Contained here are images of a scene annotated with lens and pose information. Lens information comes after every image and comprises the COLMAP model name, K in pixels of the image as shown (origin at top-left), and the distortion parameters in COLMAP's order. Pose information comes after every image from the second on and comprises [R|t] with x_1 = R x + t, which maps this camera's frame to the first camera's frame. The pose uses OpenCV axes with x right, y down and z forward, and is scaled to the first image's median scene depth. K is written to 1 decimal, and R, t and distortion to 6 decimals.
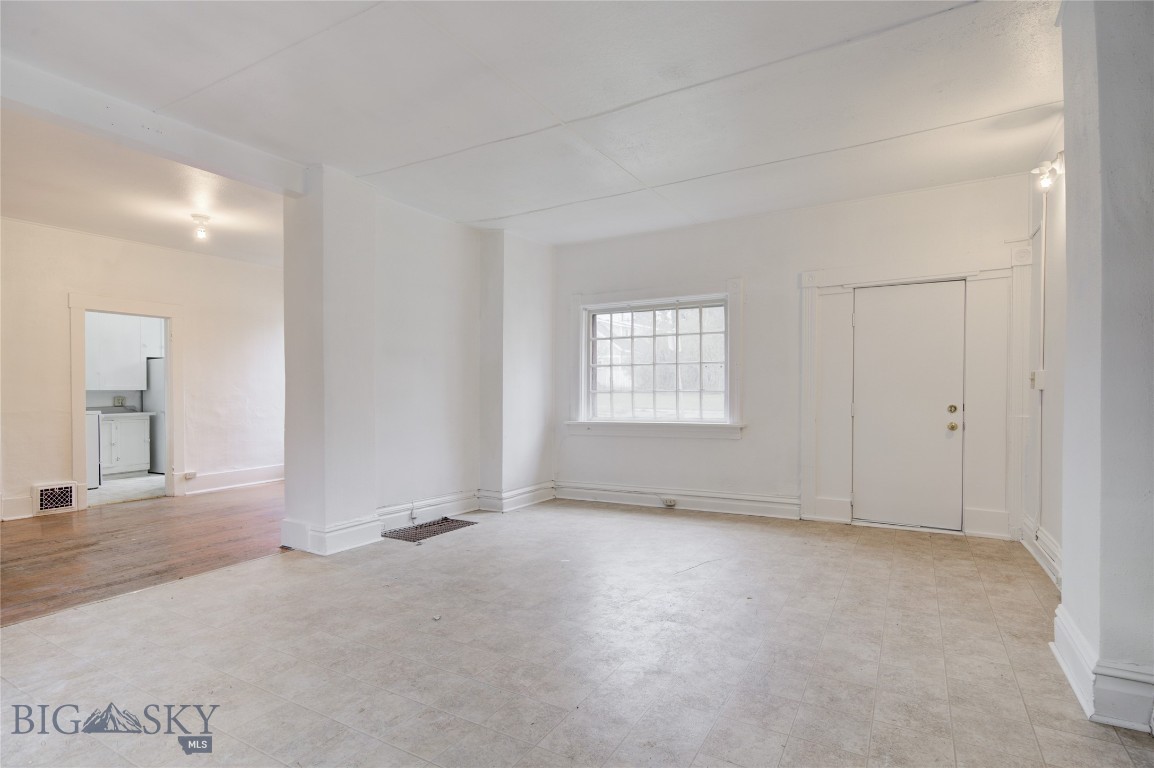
lens RADIAL K [[575.1, 0, 575.8], [0, 575.1, 390.2], [0, 0, 1]] dist [0.001543, -0.001125]
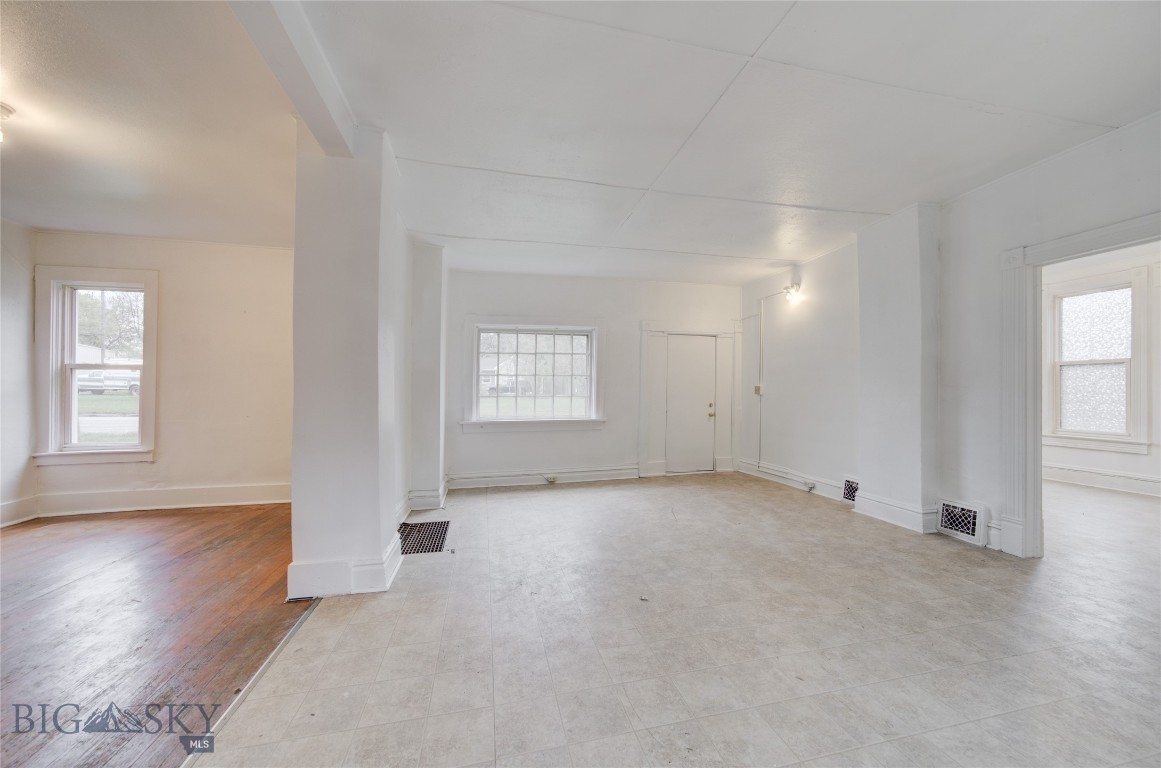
lens RADIAL K [[412.6, 0, 579.5], [0, 412.6, 386.9], [0, 0, 1]] dist [-0.011233, 0.000304]
pose [[0.731258, 0.013968, 0.681958, -0.483654], [0.001827, 0.999747, -0.022437, 0.003500], [-0.682099, 0.017653, 0.731047, 0.275008]]
